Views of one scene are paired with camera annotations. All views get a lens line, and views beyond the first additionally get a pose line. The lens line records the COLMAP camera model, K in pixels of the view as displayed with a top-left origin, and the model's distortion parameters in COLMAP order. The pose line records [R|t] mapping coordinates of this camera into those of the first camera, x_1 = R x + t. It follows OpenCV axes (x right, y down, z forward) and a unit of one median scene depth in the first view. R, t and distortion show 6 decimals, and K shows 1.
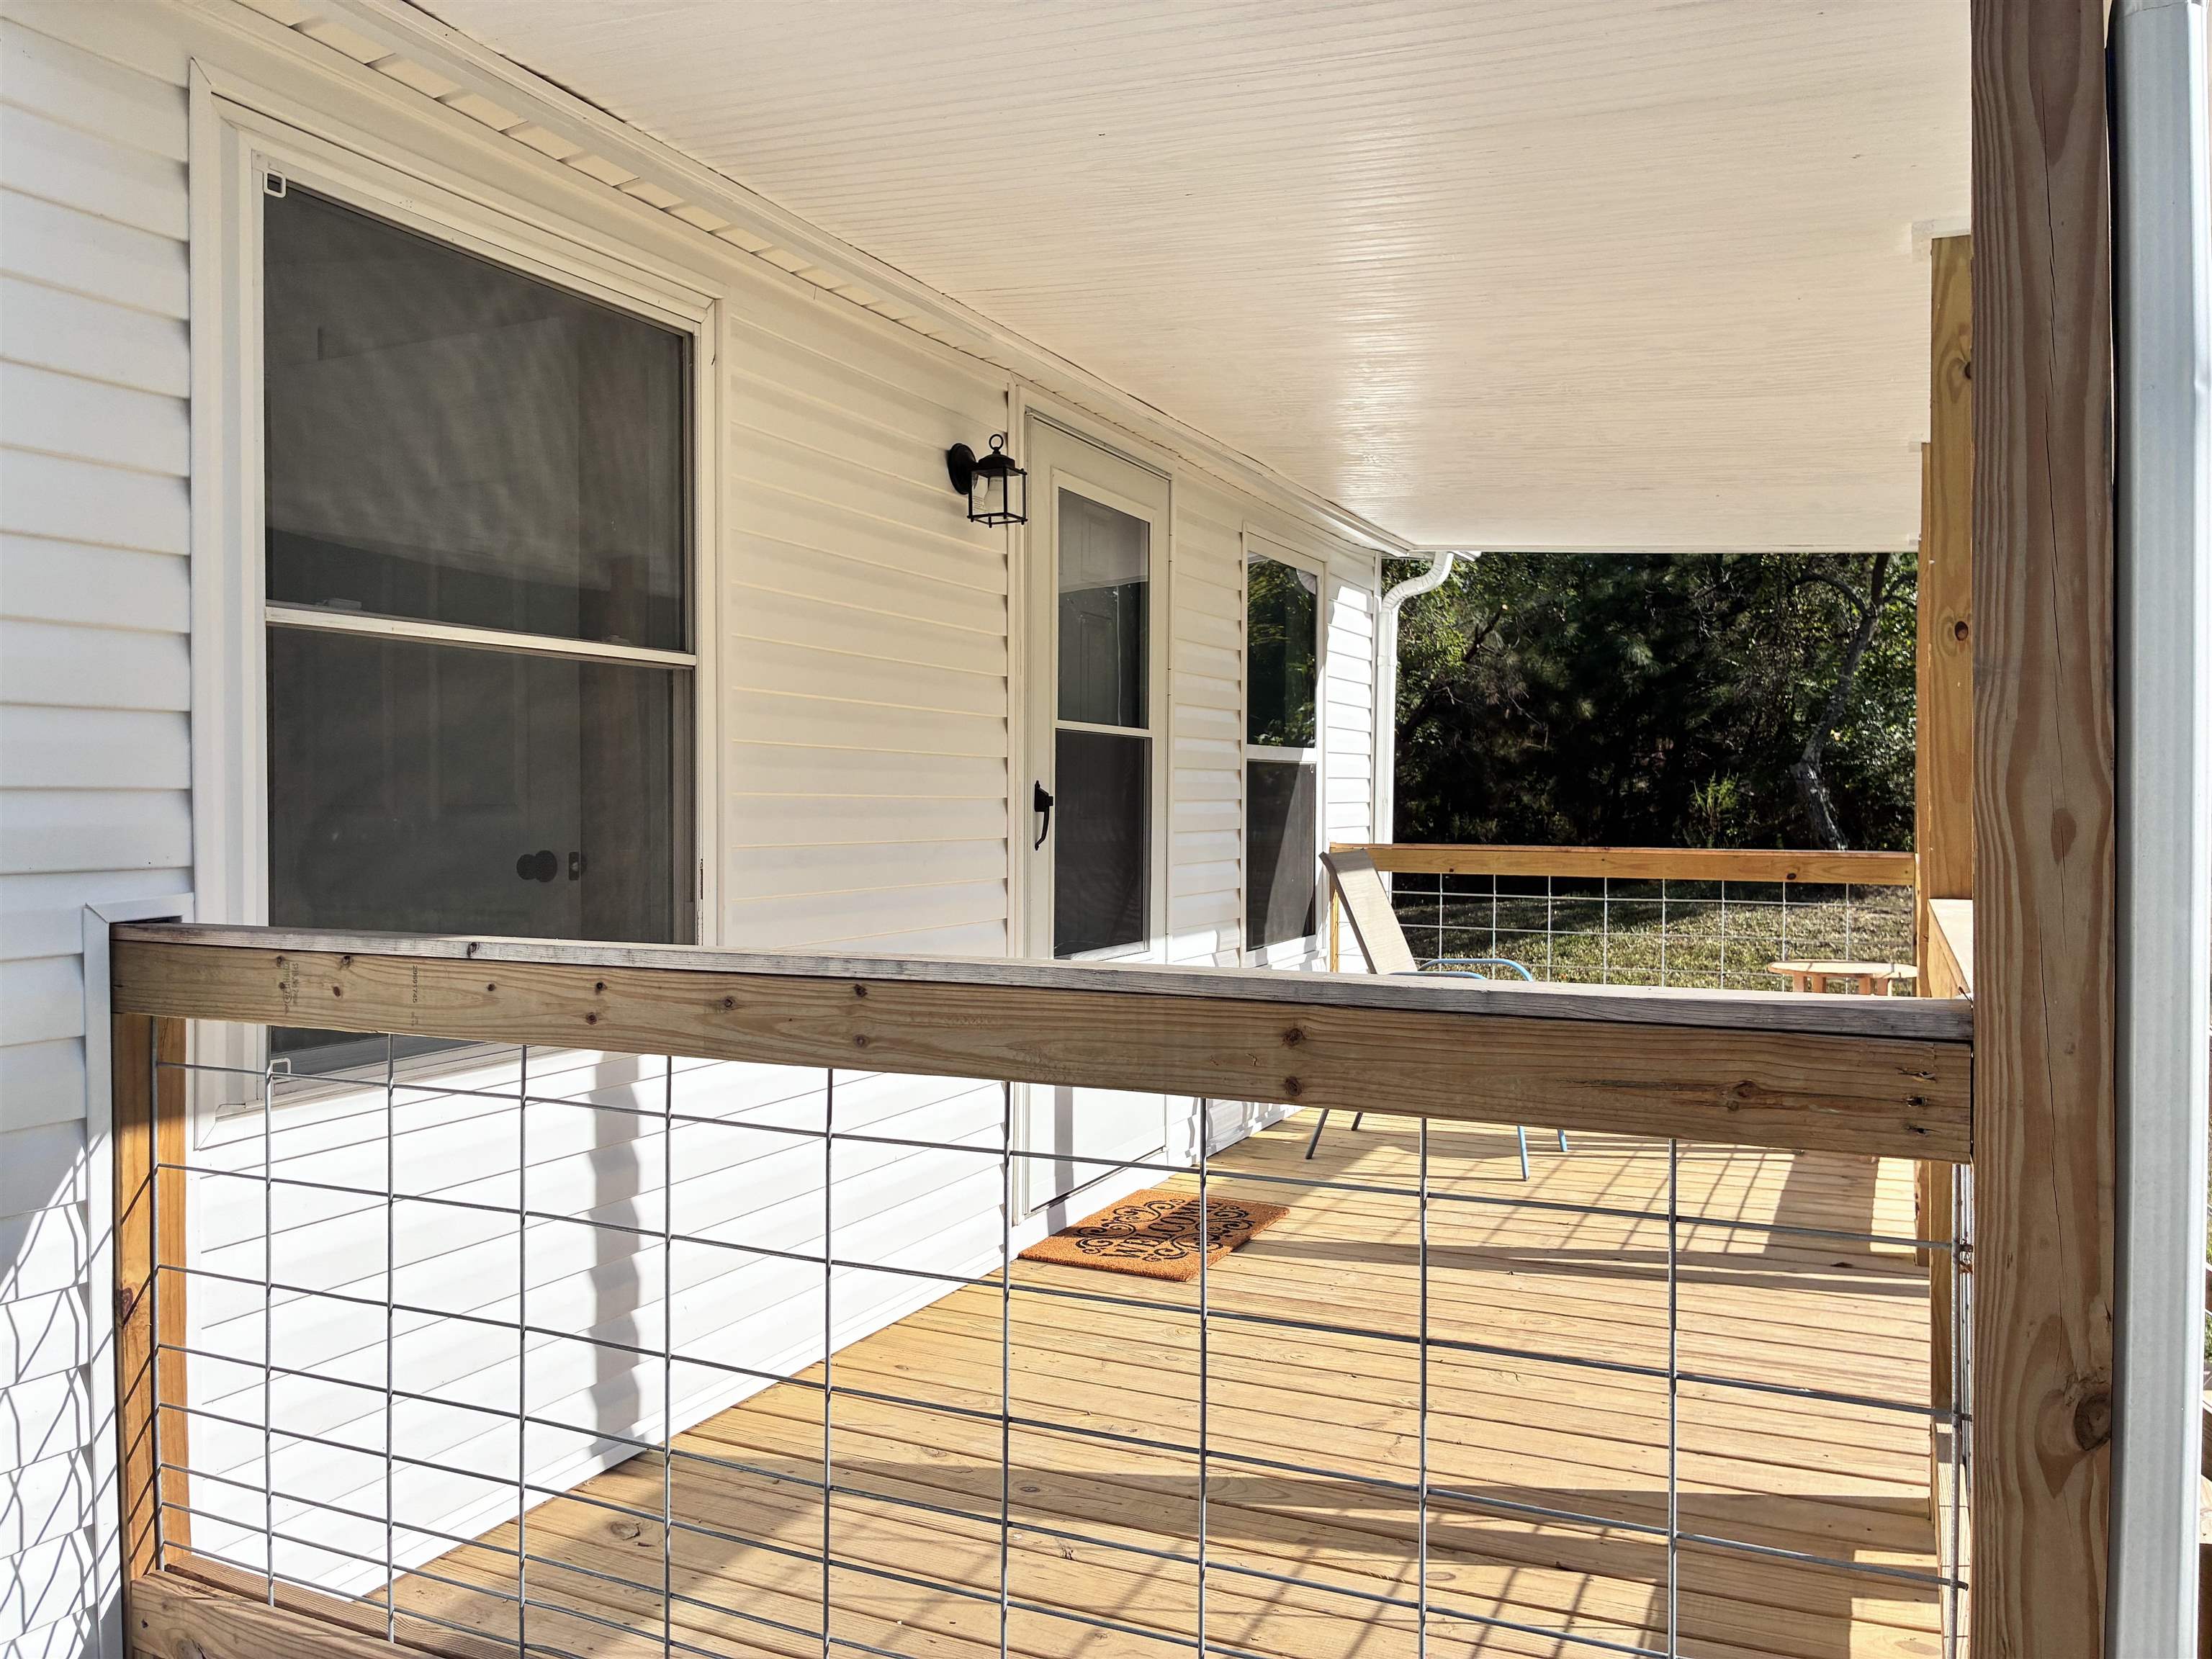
lens RADIAL K [[1673.4, 0, 1108.5], [0, 1673.4, 832.4], [0, 0, 1]] dist [0.041524, -0.036323]
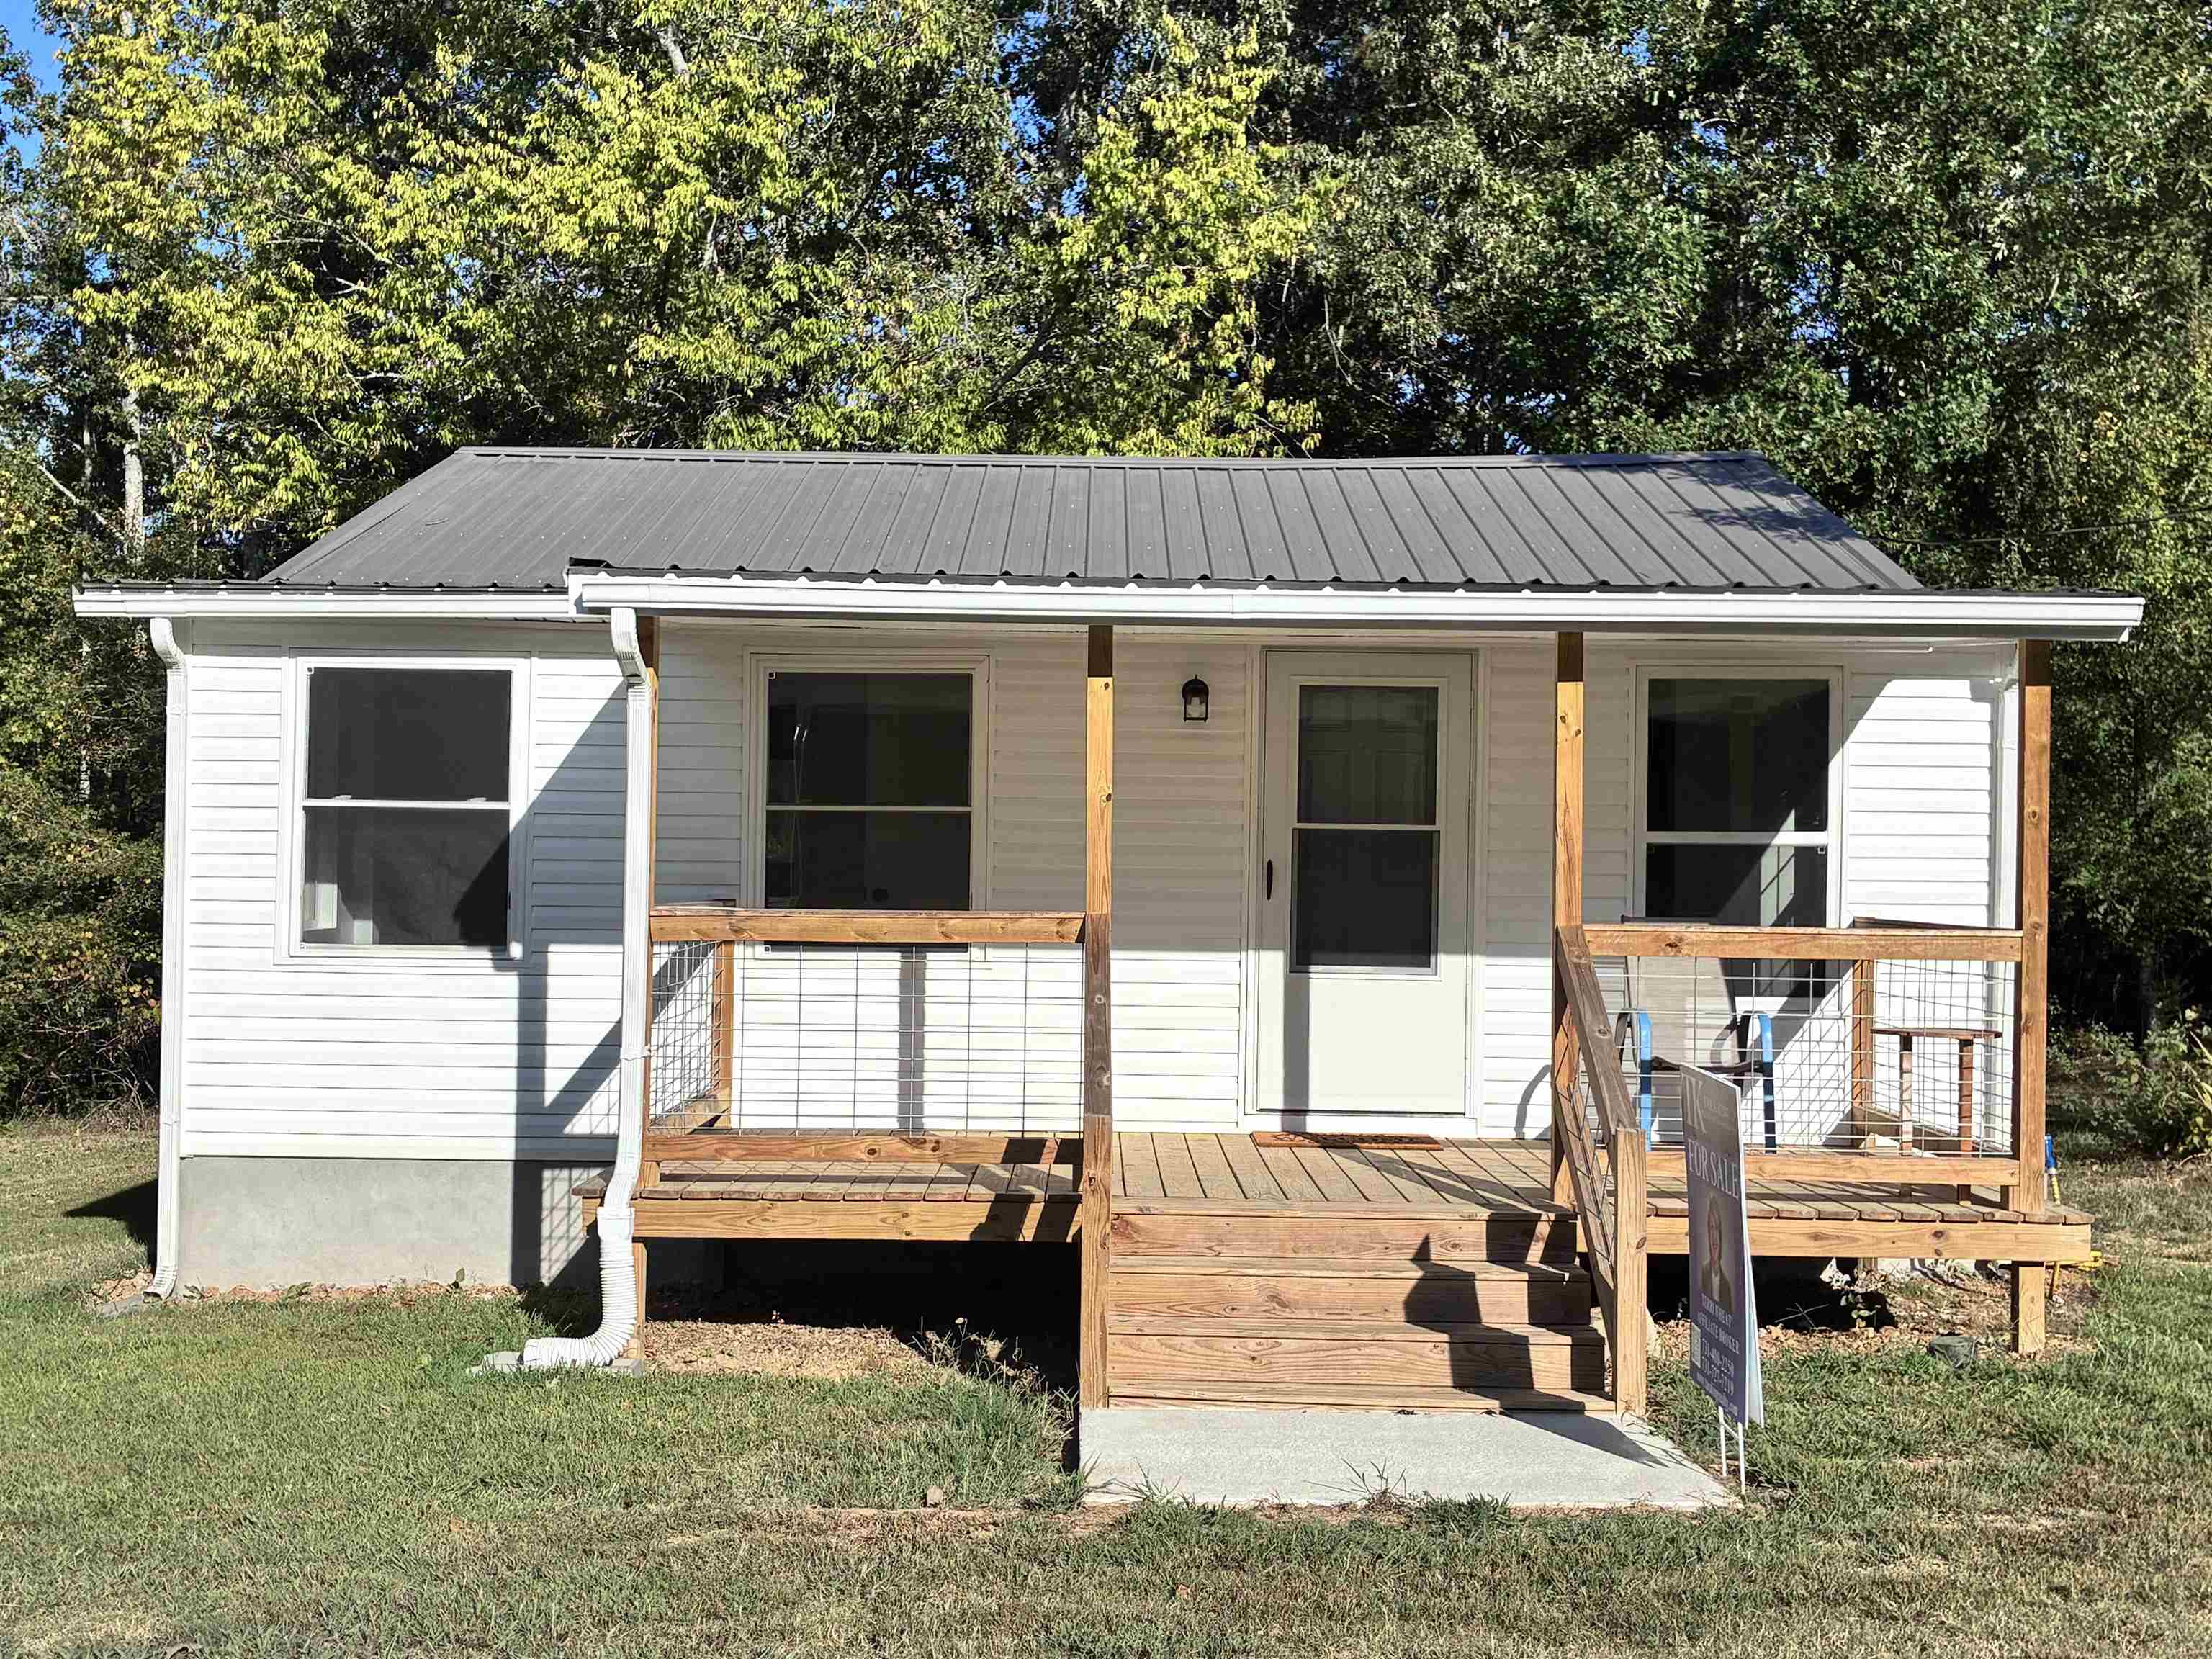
lens RADIAL K [[2646.0, 0, 1106.6], [0, 2646.0, 828.4], [0, 0, 1]] dist [0.038357, 0.000000]
pose [[0.428040, 0.002624, -0.903756, 2.289268], [-0.031035, 0.999449, -0.011797, -0.024183], [0.903227, 0.033097, 0.427885, -0.307600]]
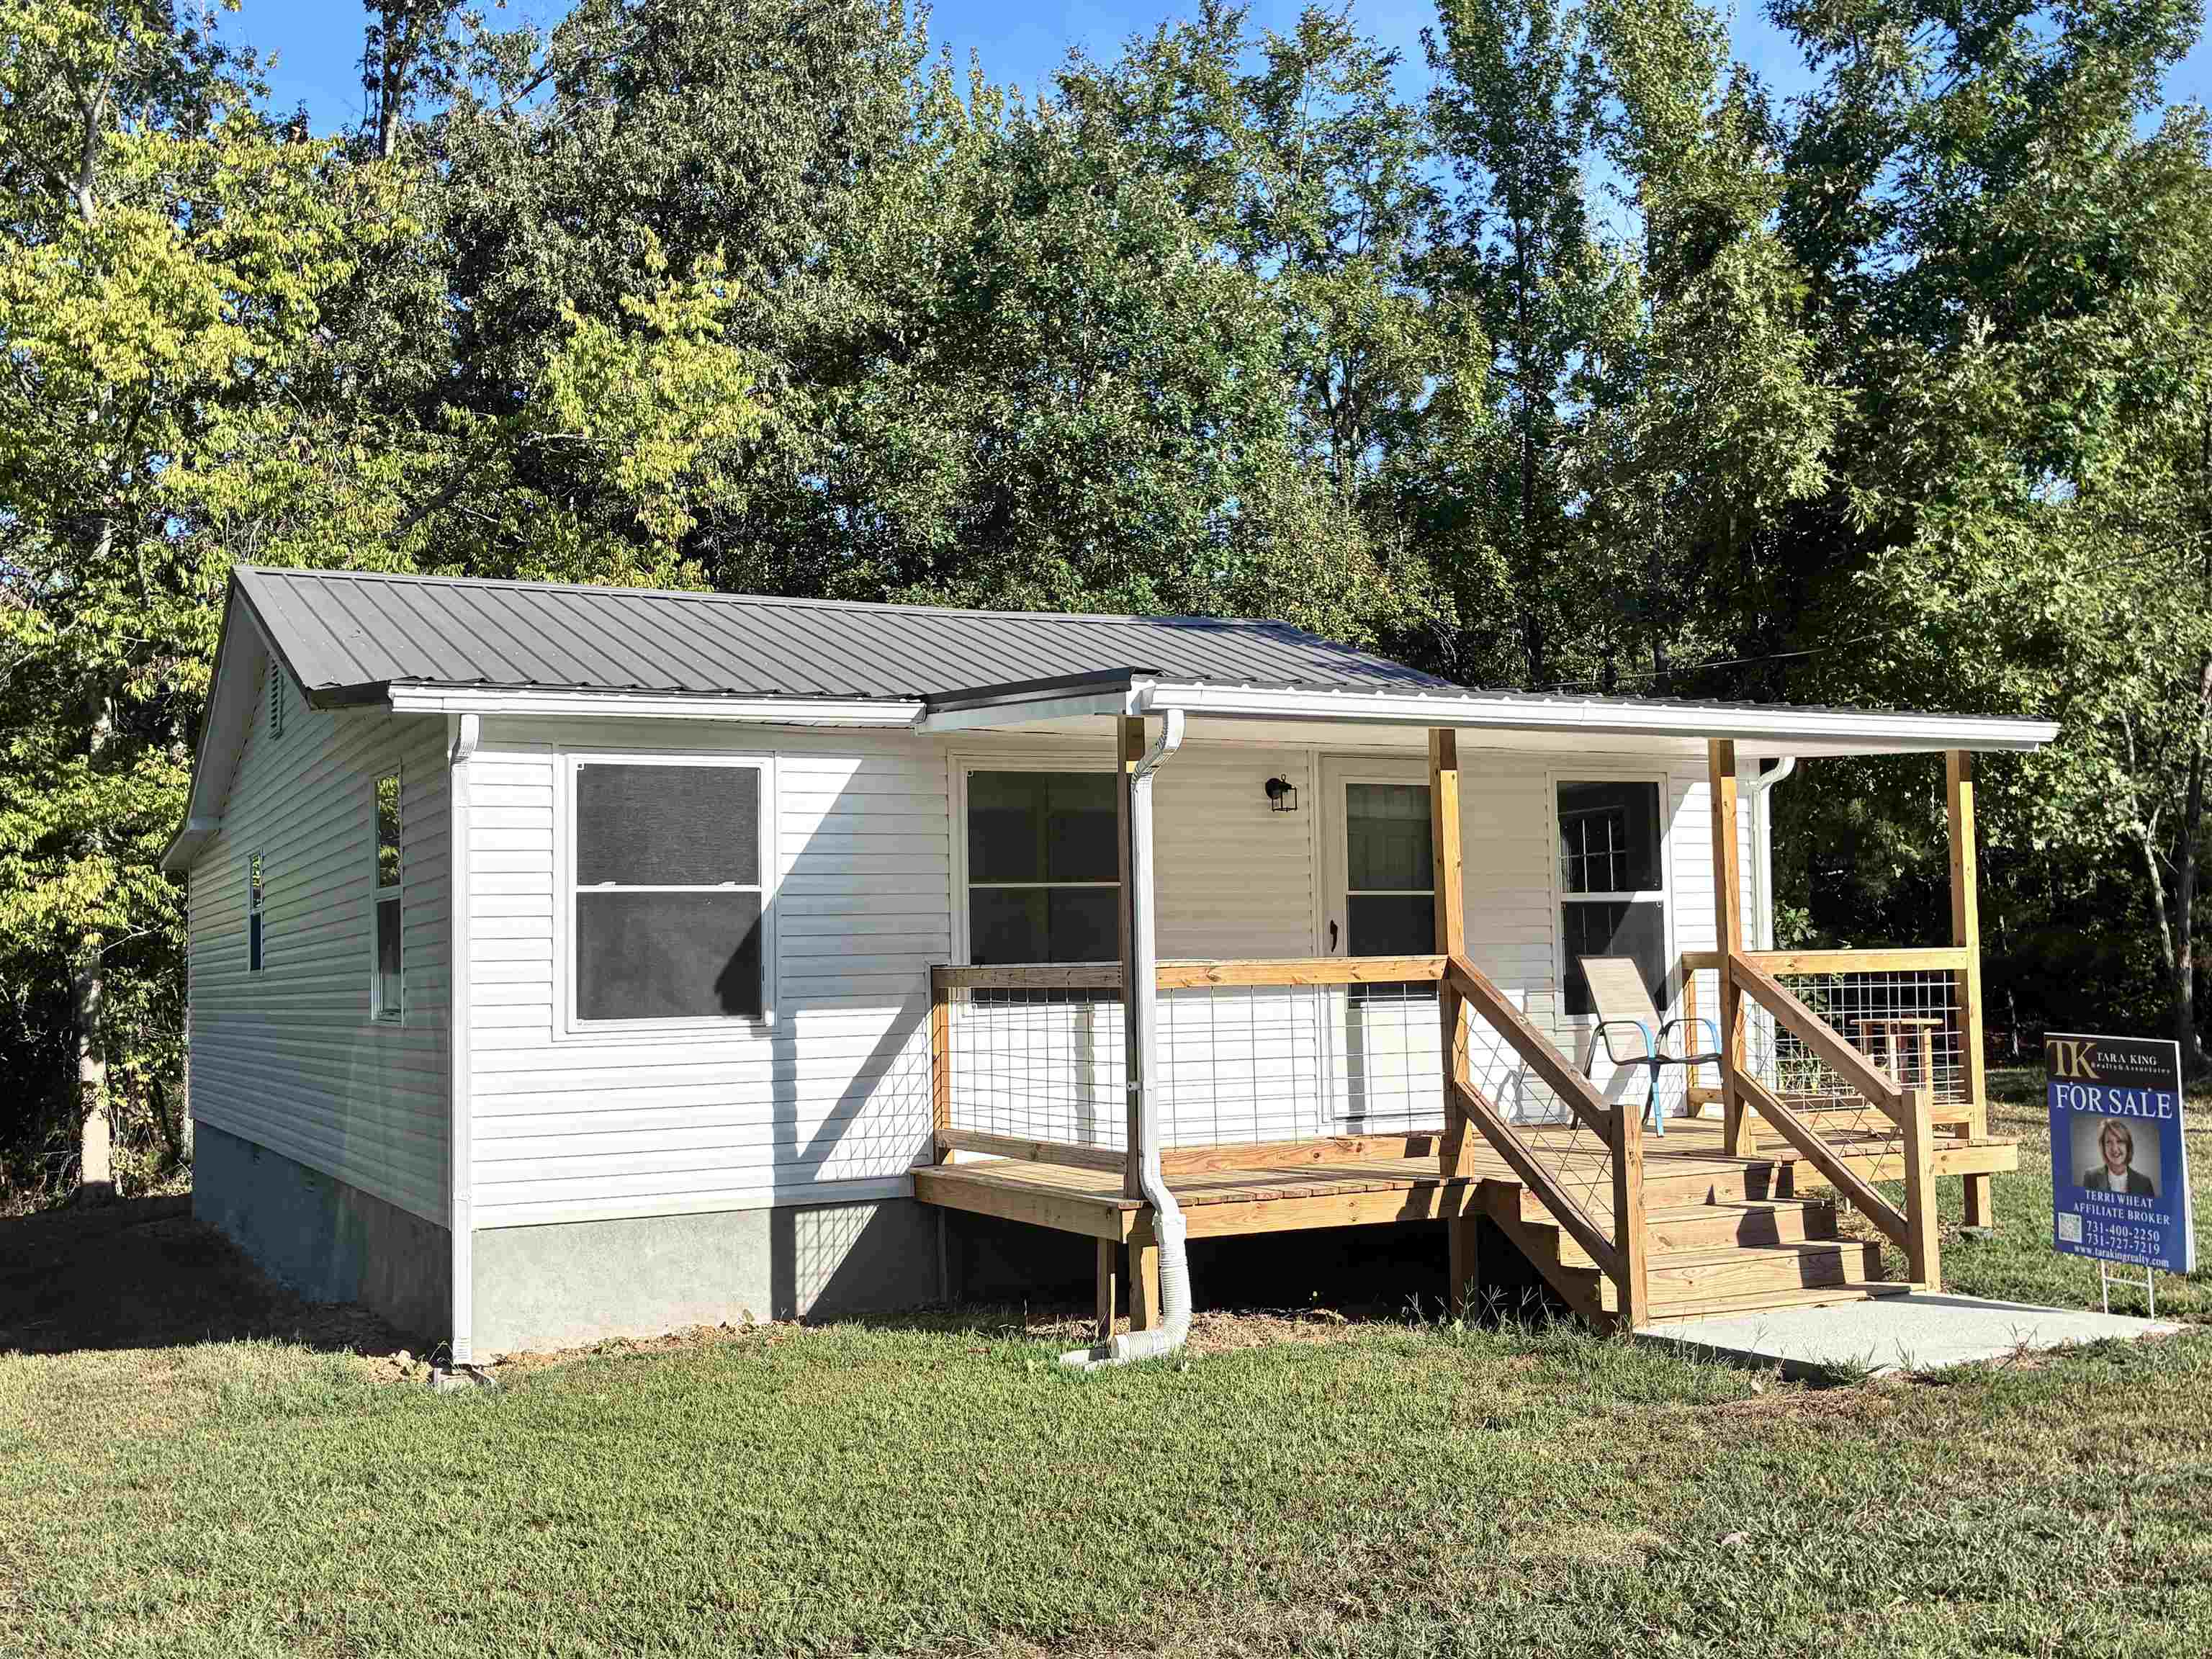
lens RADIAL K [[2217.5, 0, 1097.1], [0, 2217.5, 823.9], [0, 0, 1]] dist [0.022390, 0.000000]
pose [[0.800171, -0.043700, -0.598177, 1.419774], [0.004482, 0.997750, -0.066896, 0.036067], [0.599755, 0.050847, 0.798567, -1.471768]]
